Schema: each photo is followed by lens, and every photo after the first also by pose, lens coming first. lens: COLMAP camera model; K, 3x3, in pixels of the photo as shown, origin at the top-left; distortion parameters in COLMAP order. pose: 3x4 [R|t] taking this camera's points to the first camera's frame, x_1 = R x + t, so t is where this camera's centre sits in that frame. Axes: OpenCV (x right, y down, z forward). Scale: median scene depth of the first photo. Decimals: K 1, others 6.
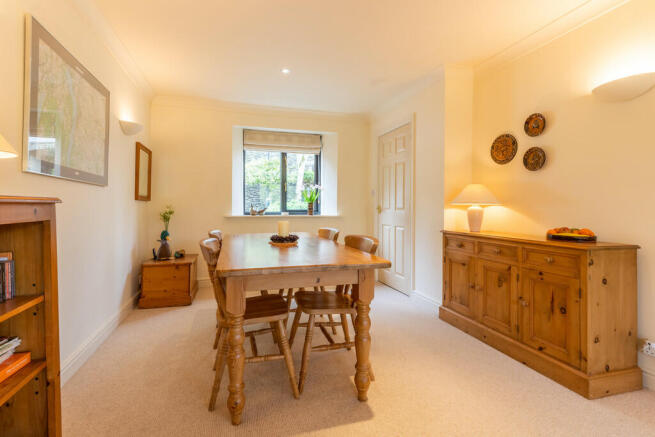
lens RADIAL K [[303.6, 0, 300.4], [0, 303.6, 207.1], [0, 0, 1]] dist [0.001109, 0.000266]
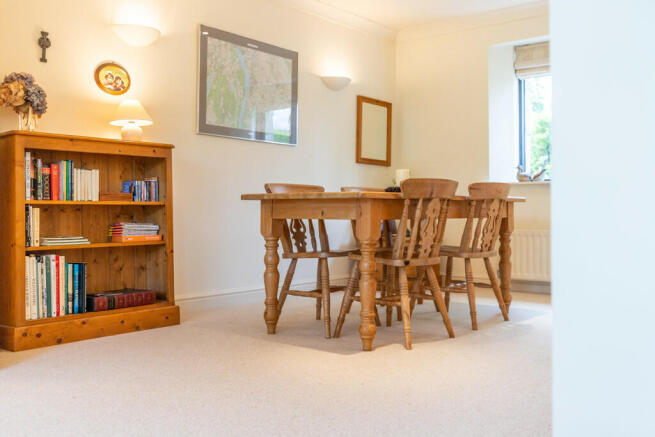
lens RADIAL K [[622.1, 0, 327.5], [0, 622.1, 218.5], [0, 0, 1]] dist [-0.006741, -0.006279]
pose [[0.562825, 0.001523, -0.826575, 0.883842], [0.002179, 0.999992, 0.003326, 0.130321], [0.826573, -0.003673, 0.562817, -0.070365]]
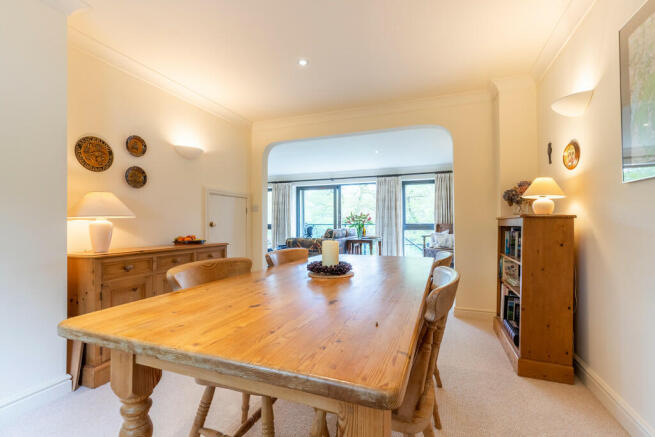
lens RADIAL K [[302.0, 0, 327.5], [0, 302.0, 218.5], [0, 0, 1]] dist [0.001395, -0.000110]
pose [[-0.817752, 0.010294, 0.575479, -0.321363], [0.002930, 0.999902, -0.013723, 0.005342], [-0.575564, -0.009536, -0.817701, 1.160008]]
